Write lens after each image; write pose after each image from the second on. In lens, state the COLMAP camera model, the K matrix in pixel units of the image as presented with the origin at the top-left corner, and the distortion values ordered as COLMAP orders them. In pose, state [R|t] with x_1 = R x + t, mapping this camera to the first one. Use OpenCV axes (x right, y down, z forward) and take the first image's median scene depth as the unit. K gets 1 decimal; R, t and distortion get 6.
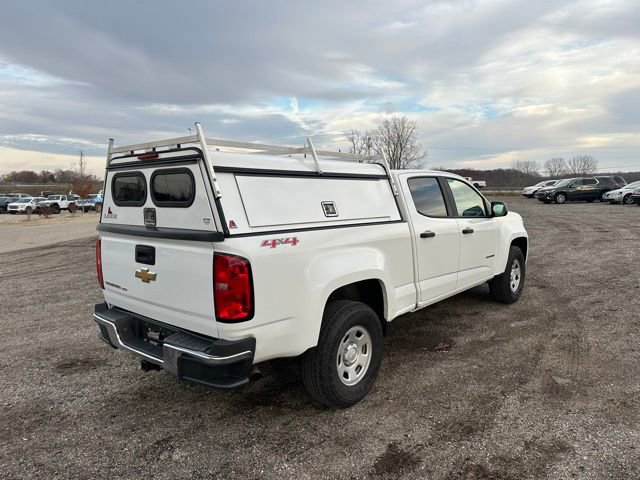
lens RADIAL K [[441.0, 0, 320.0], [0, 441.0, 240.0], [0, 0, 1]] dist [0.087363, -0.113154]
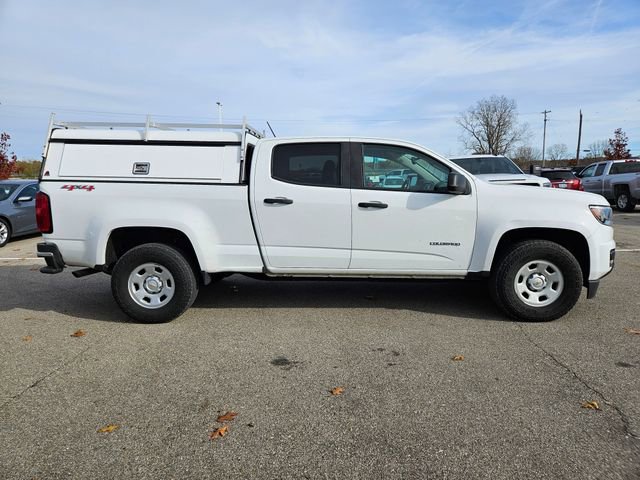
lens RADIAL K [[423.2, 0, 317.6], [0, 423.2, 234.5], [0, 0, 1]] dist [0.044842, -0.001273]
pose [[0.638155, 0.111852, -0.761740, 1.314615], [-0.097553, 0.993163, 0.064107, -0.008227], [0.763703, 0.033400, 0.644703, 0.587596]]
